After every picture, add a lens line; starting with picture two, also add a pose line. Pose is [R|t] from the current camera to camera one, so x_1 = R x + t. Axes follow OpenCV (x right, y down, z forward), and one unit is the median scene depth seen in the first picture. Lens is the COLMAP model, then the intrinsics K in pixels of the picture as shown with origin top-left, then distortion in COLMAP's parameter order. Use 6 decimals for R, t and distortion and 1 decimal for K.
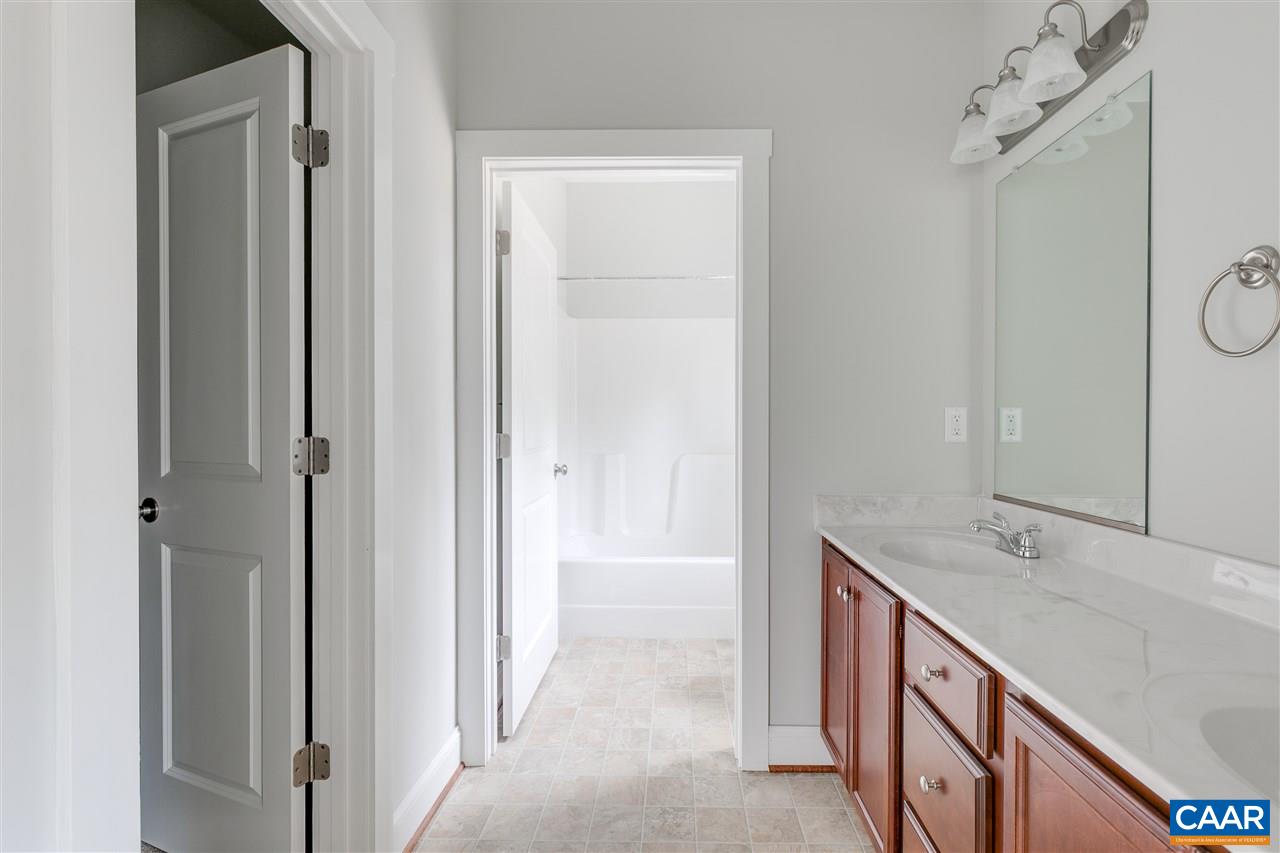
lens RADIAL K [[586.6, 0, 640.0], [0, 586.6, 426.5], [0, 0, 1]] dist [-0.000830, -0.000867]
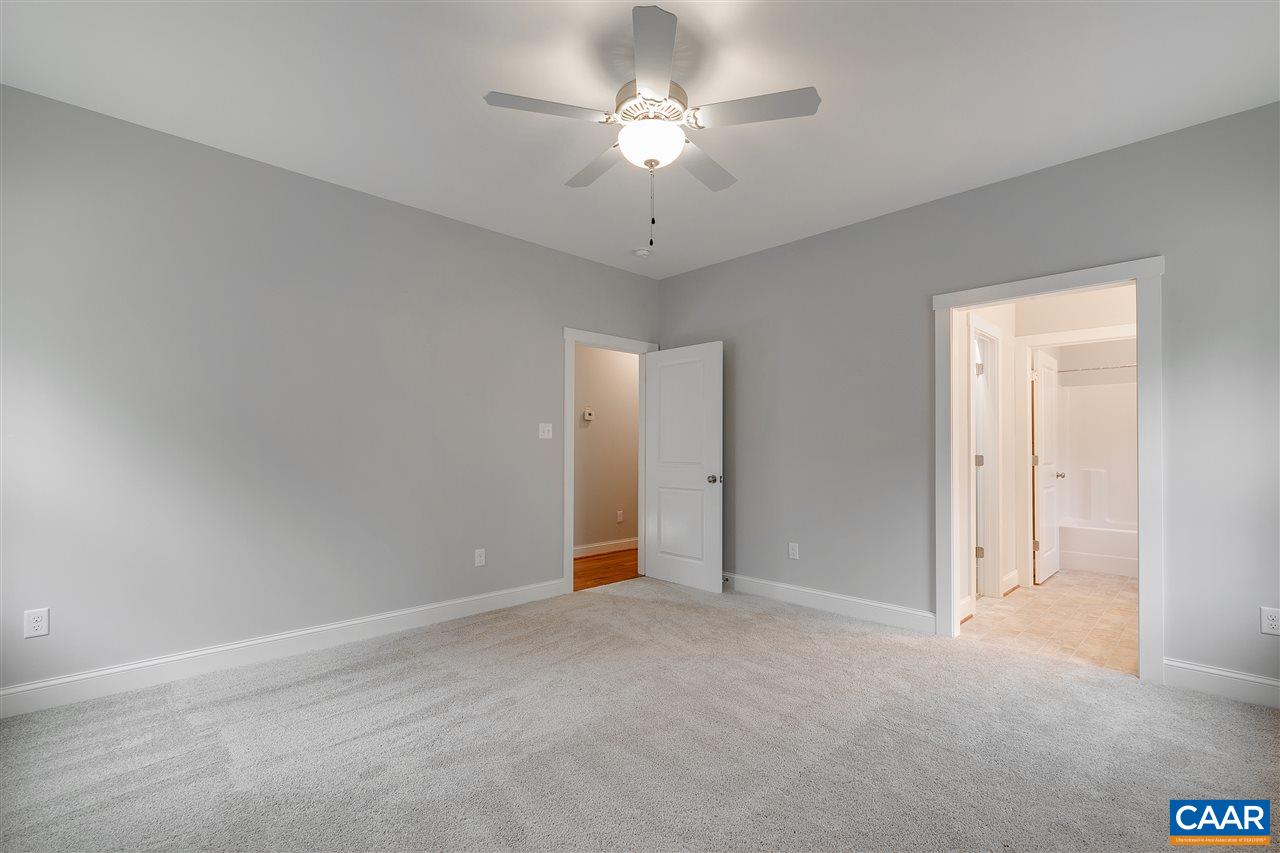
lens RADIAL K [[586.6, 0, 640.0], [0, 586.6, 426.5], [0, 0, 1]] dist [-0.000830, -0.000867]
pose [[0.745769, -0.007336, -0.666164, 0.147572], [-0.014707, 0.999514, -0.027472, -0.015325], [0.666042, 0.030285, 0.745299, -1.708488]]
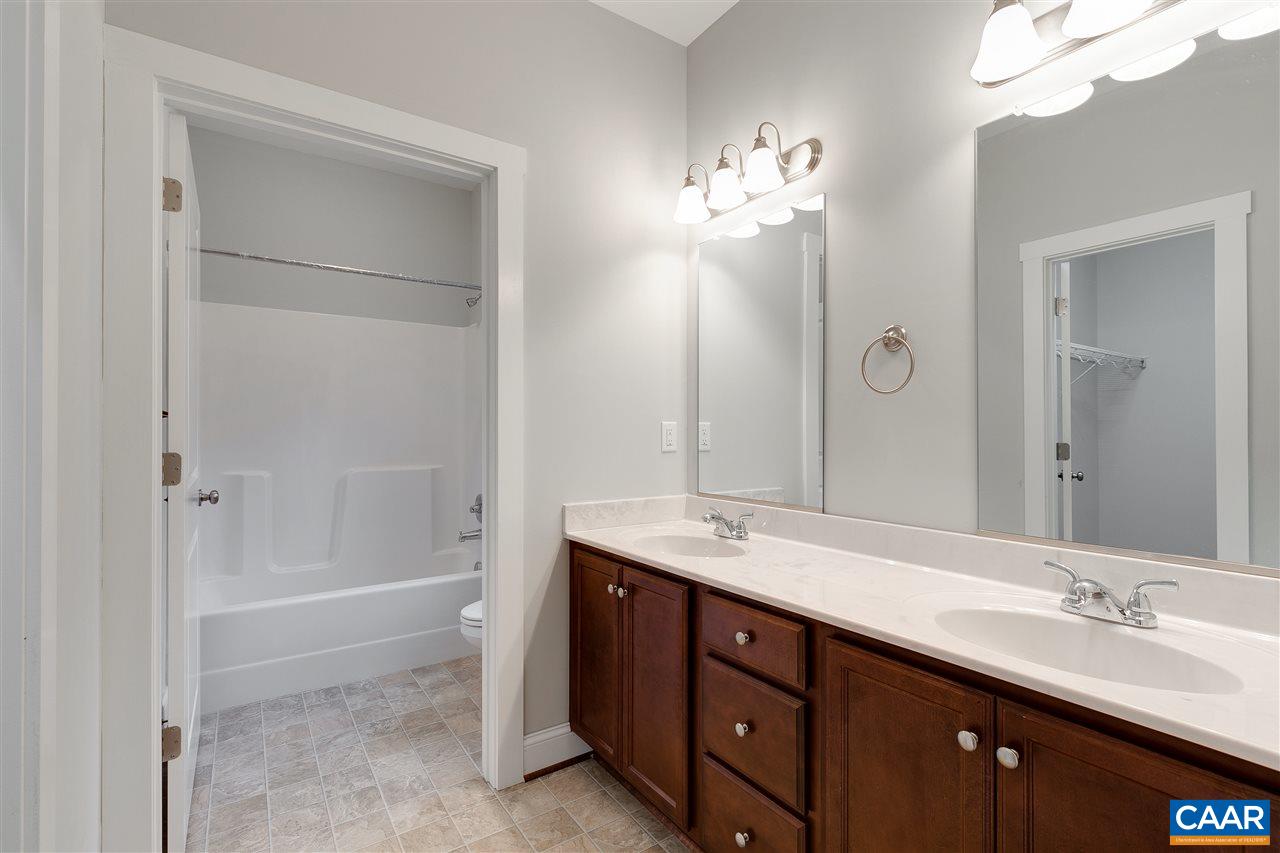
lens RADIAL K [[586.6, 0, 640.0], [0, 586.6, 426.5], [0, 0, 1]] dist [-0.000830, -0.000867]
pose [[0.806230, 0.006675, 0.591565, -0.180636], [0.005235, 0.999817, -0.018417, -0.003044], [-0.591579, 0.017945, 0.806047, 0.047270]]
